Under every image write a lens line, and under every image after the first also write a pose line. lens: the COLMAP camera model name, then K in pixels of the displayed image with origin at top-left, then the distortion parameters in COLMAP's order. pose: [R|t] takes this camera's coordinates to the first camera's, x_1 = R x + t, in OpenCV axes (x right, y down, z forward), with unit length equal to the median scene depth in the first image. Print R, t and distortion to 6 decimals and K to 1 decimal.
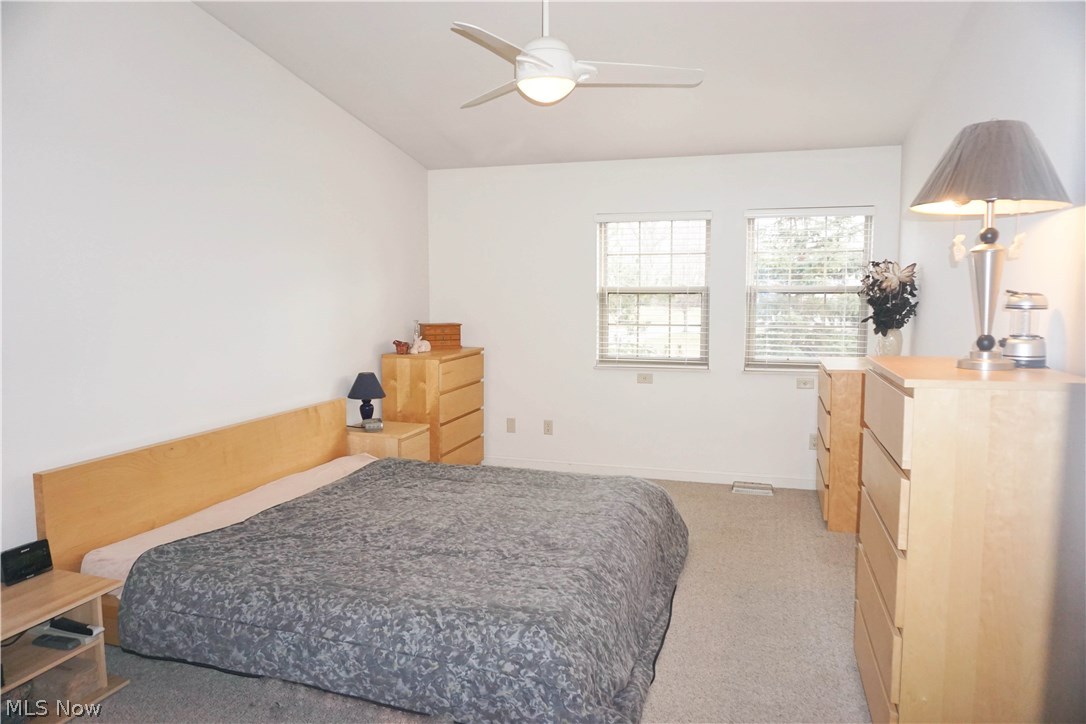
lens RADIAL K [[719.0, 0, 543.0], [0, 719.0, 362.0], [0, 0, 1]] dist [-0.069598, 0.040468]
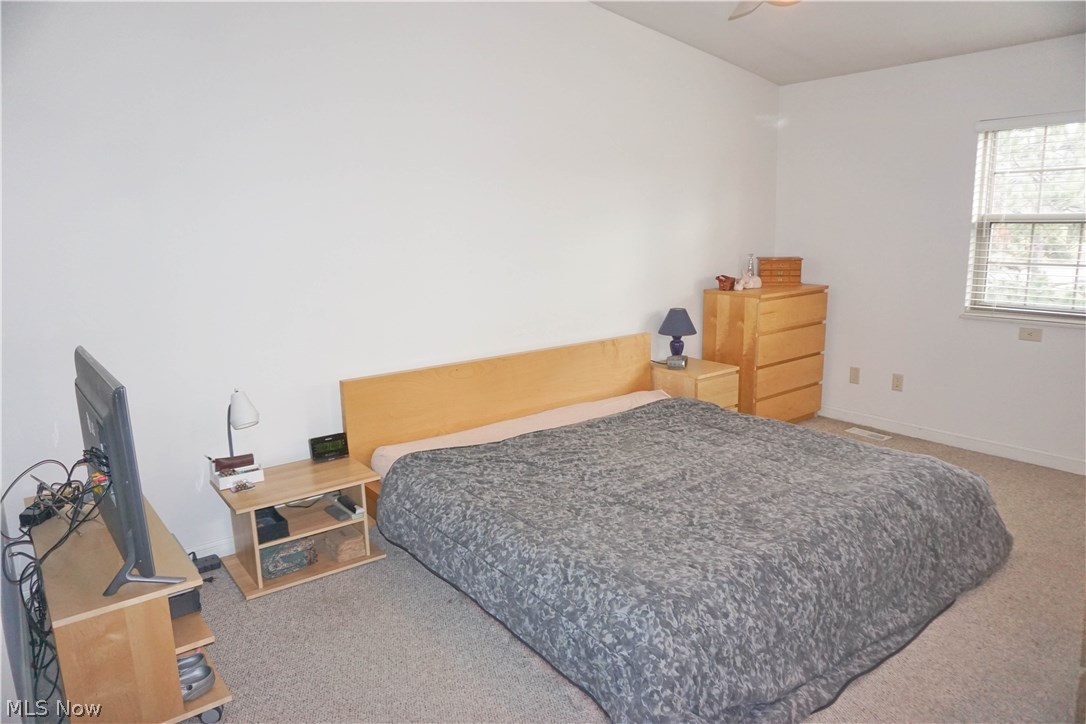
lens RADIAL K [[719.0, 0, 543.0], [0, 719.0, 362.0], [0, 0, 1]] dist [-0.069598, 0.040468]
pose [[0.811328, 0.095112, -0.576801, 0.297989], [-0.032444, 0.992481, 0.118019, -0.037577], [0.583690, -0.077038, 0.808314, 0.152105]]
